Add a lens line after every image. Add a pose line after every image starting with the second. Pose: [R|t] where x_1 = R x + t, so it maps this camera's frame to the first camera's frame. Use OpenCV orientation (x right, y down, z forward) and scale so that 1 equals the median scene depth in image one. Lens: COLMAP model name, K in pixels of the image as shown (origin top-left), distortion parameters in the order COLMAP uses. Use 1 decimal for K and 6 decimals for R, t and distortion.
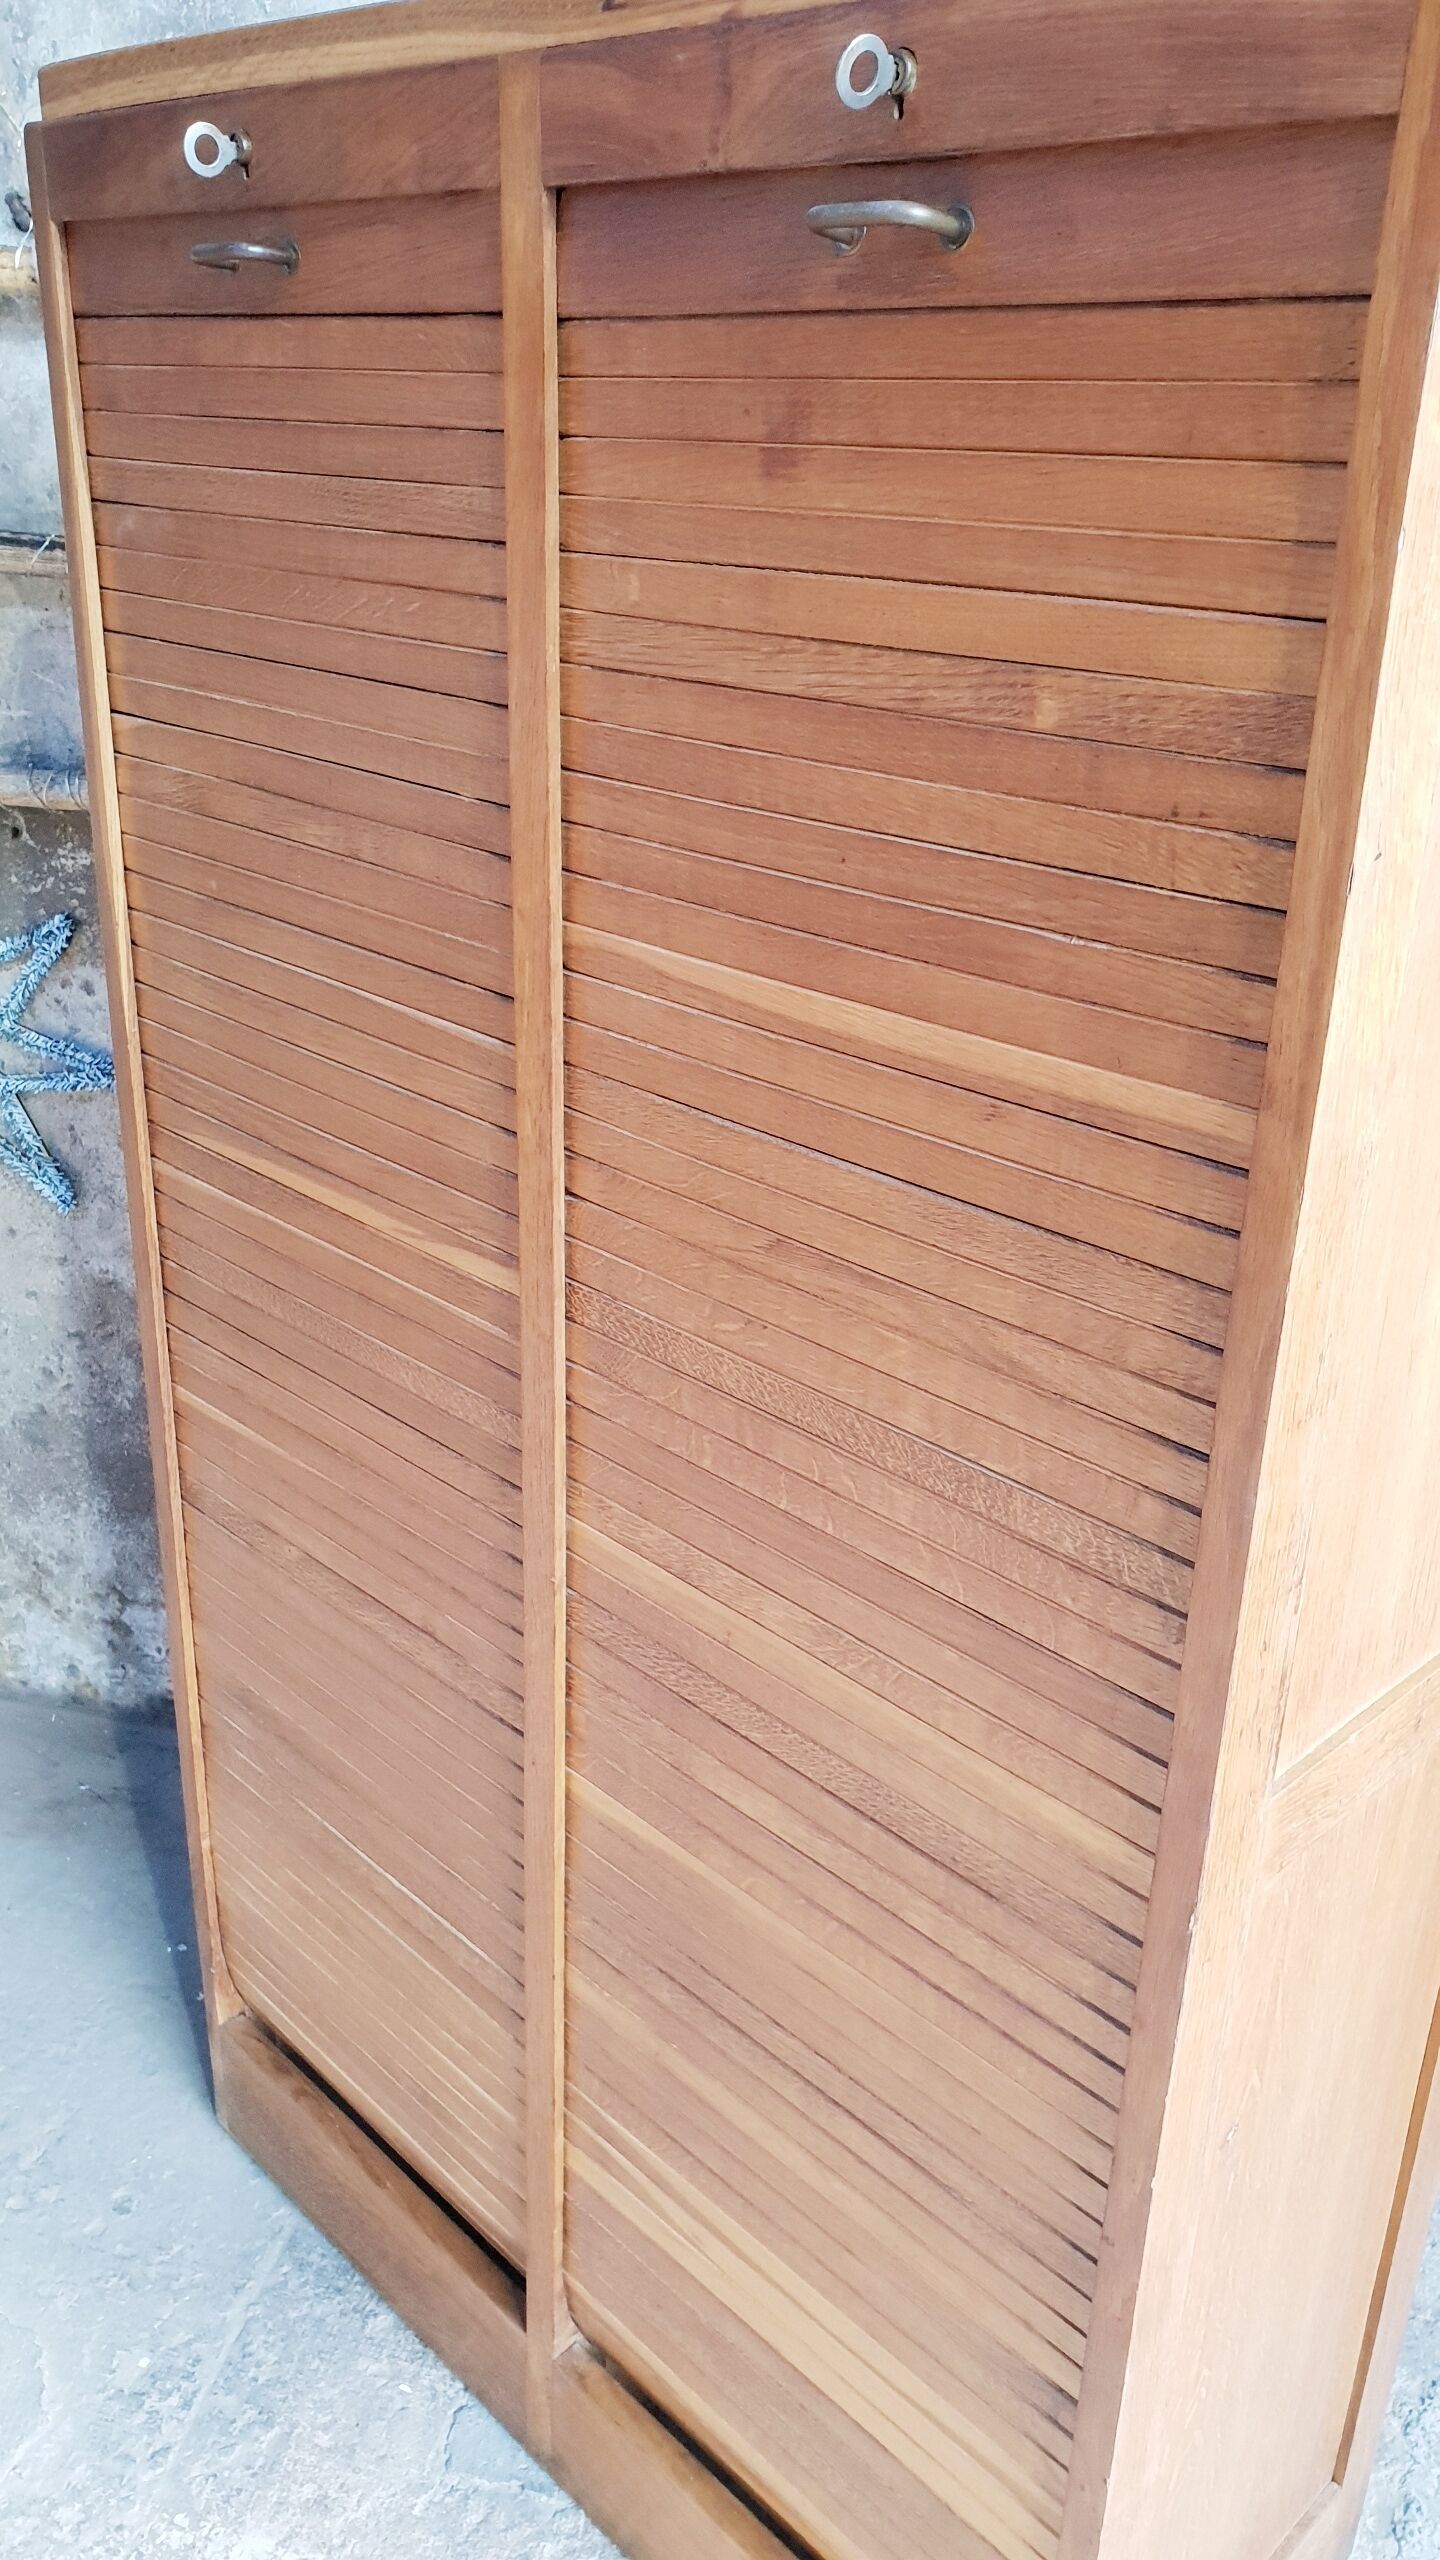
lens RADIAL K [[2003.0, 0, 739.6], [0, 2003.0, 1293.7], [0, 0, 1]] dist [0.000257, 0.009558]
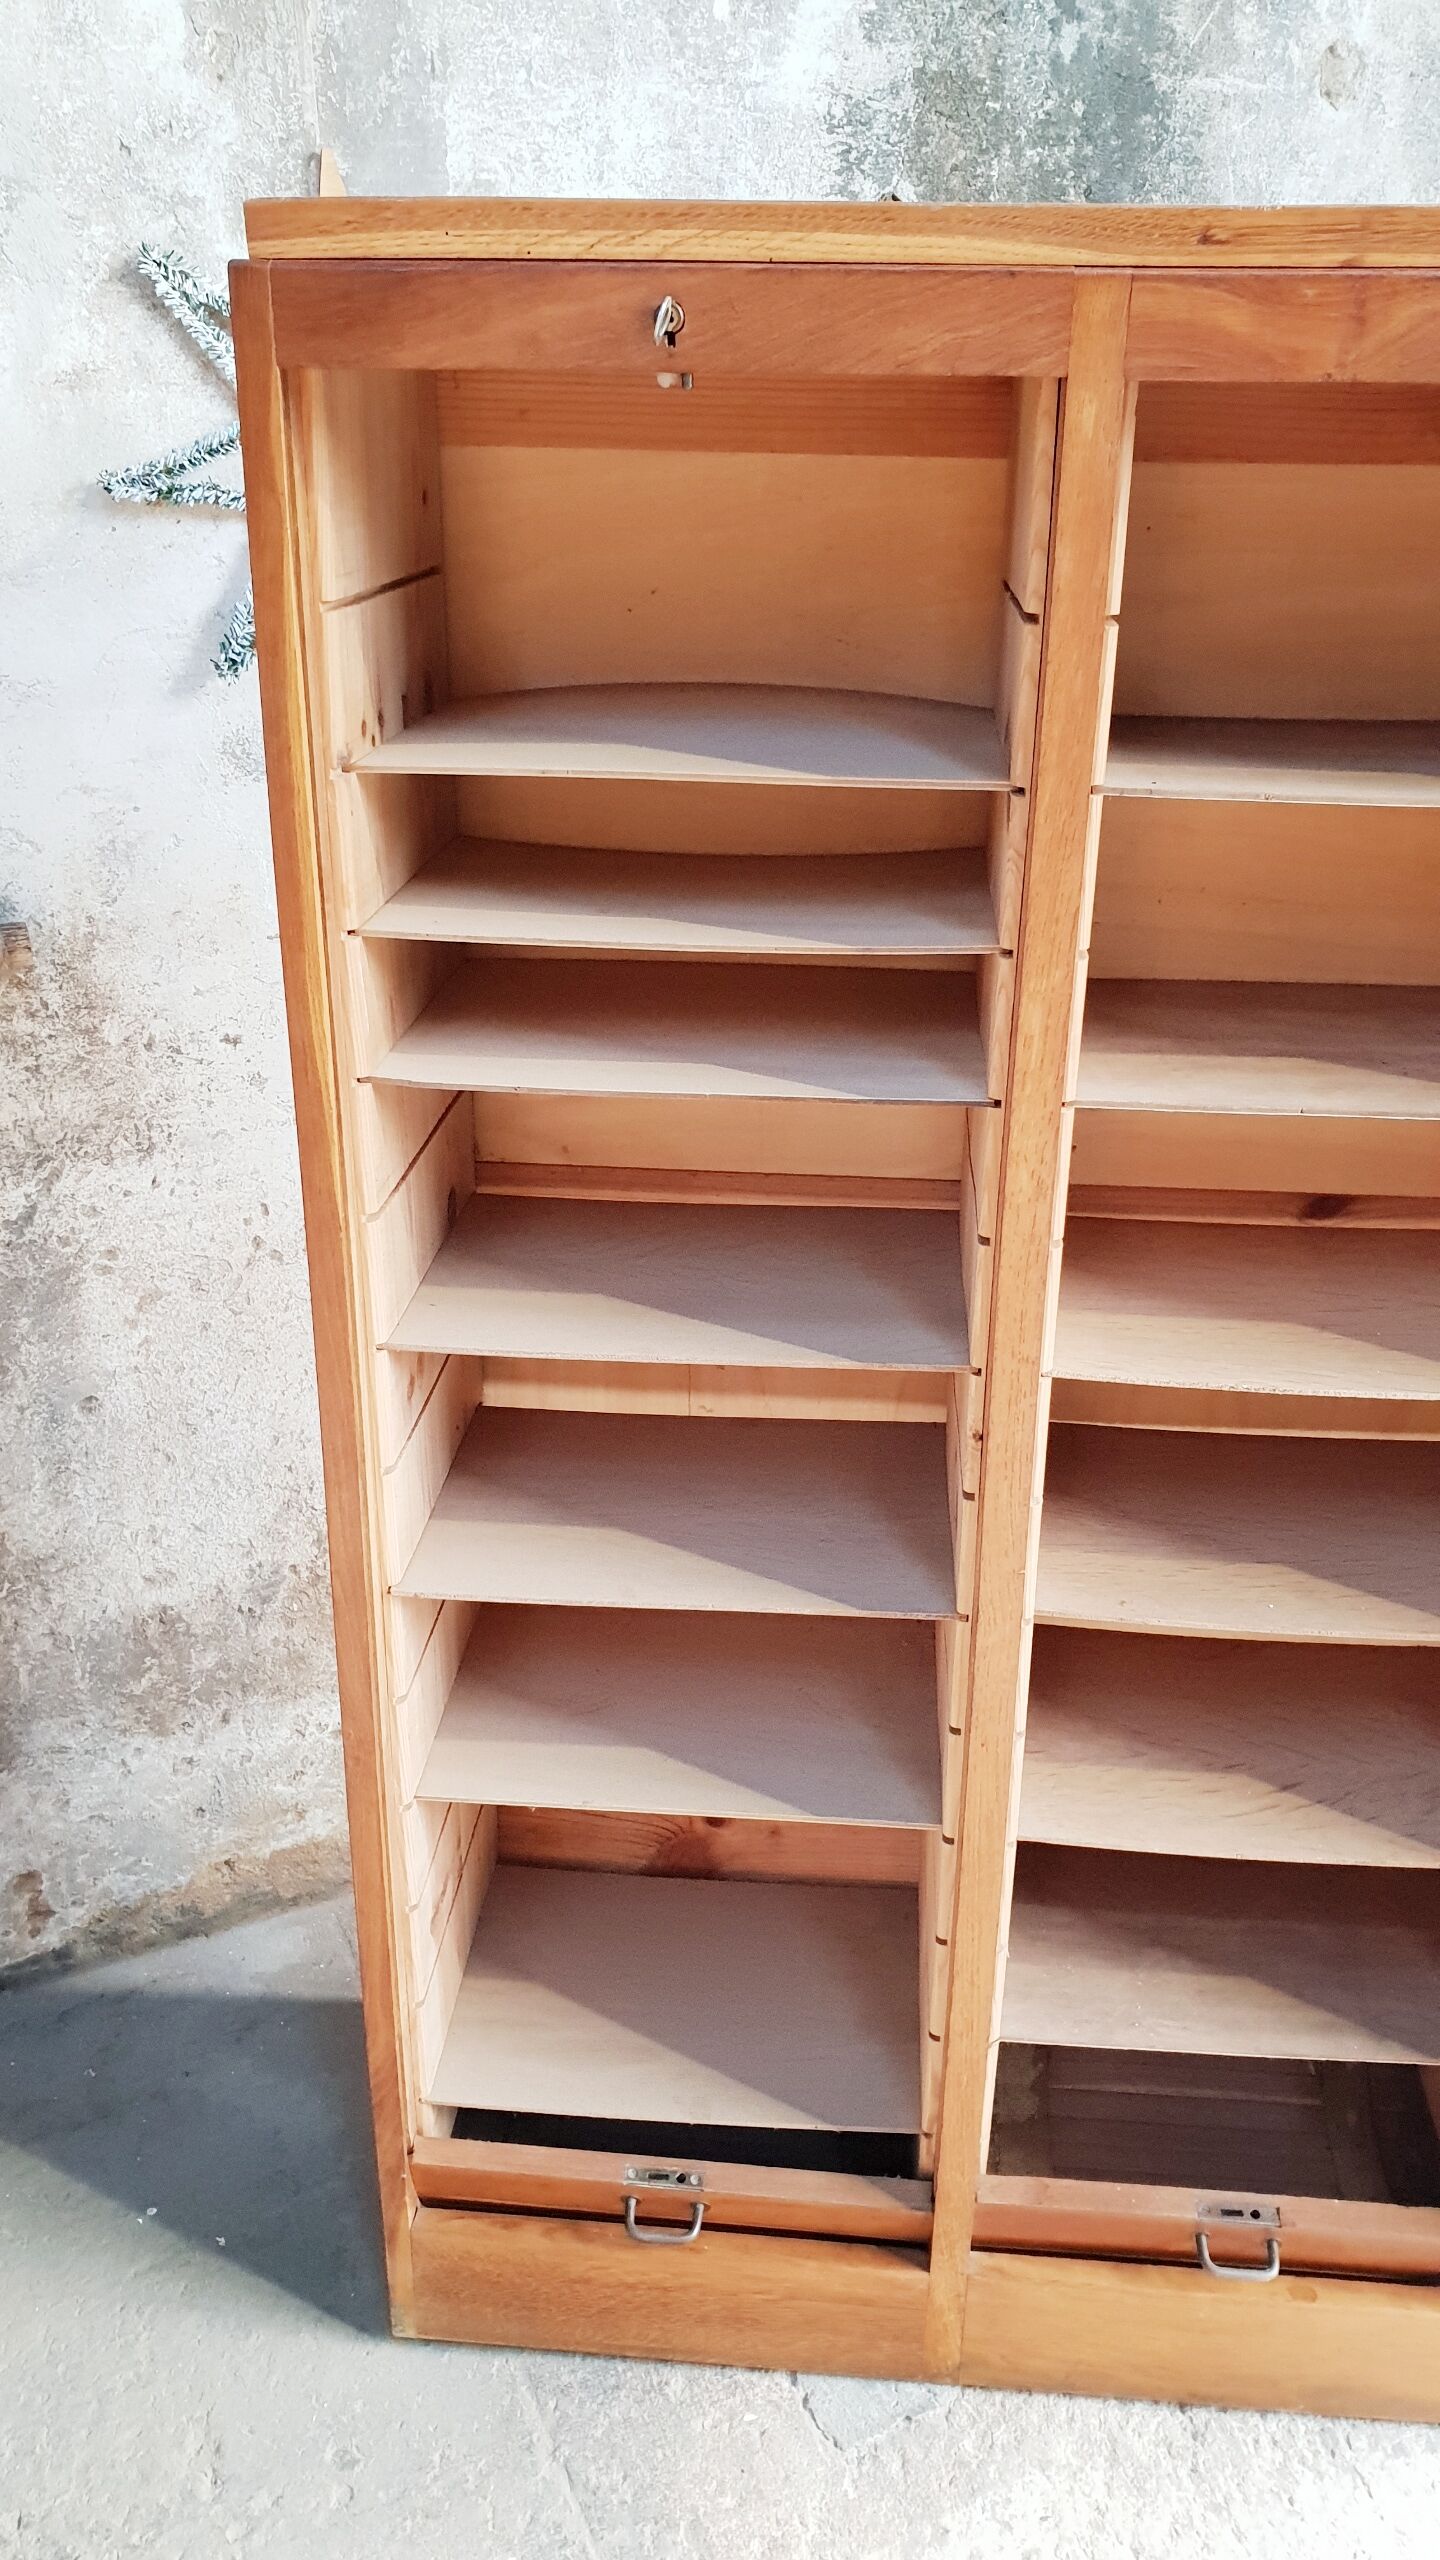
lens RADIAL K [[2001.8, 0, 737.5], [0, 2001.8, 1254.1], [0, 0, 1]] dist [-0.010996, 0.043134]
pose [[0.782107, -0.269677, 0.561768, -0.651639], [0.260431, 0.960456, 0.098489, -0.147516], [-0.566114, 0.069273, 0.821411, 0.124533]]
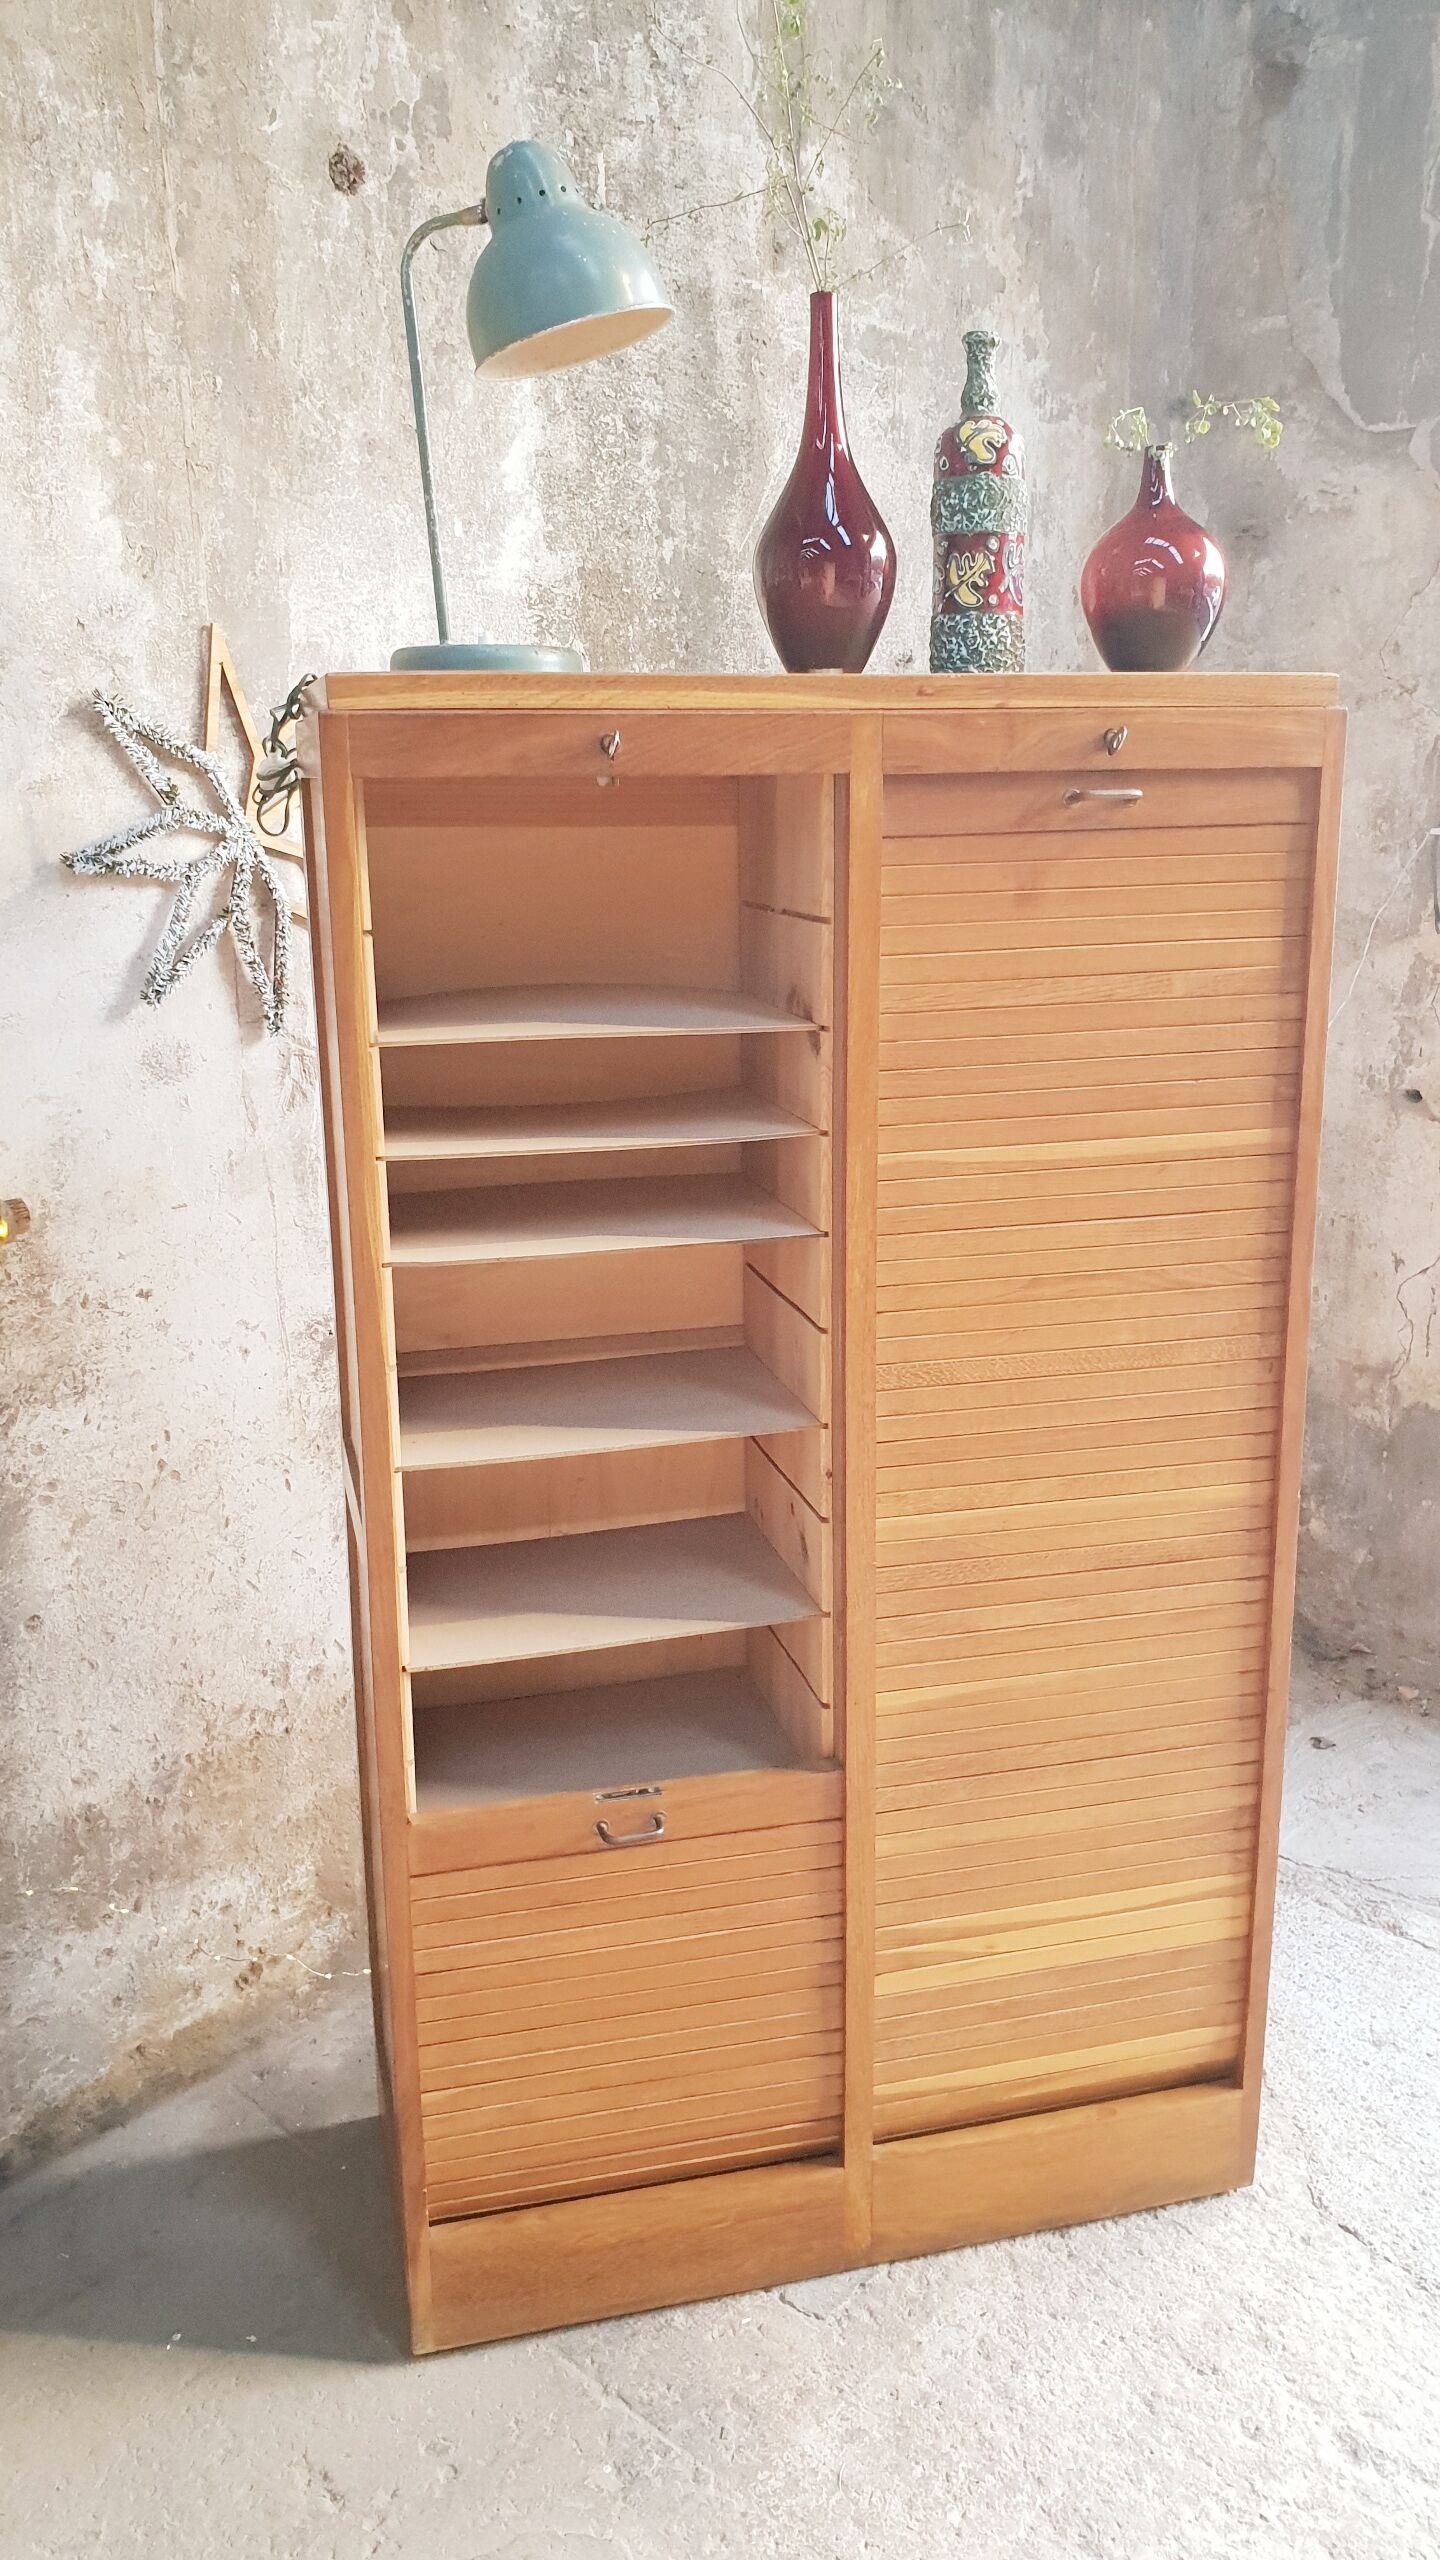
lens RADIAL K [[2007.5, 0, 745.8], [0, 2007.5, 1267.5], [0, 0, 1]] dist [-0.026789, 0.066781]
pose [[0.503502, -0.244599, 0.828648, -1.177863], [0.366370, 0.929036, 0.051618, -0.164416], [-0.782469, 0.277602, 0.557386, 0.104845]]
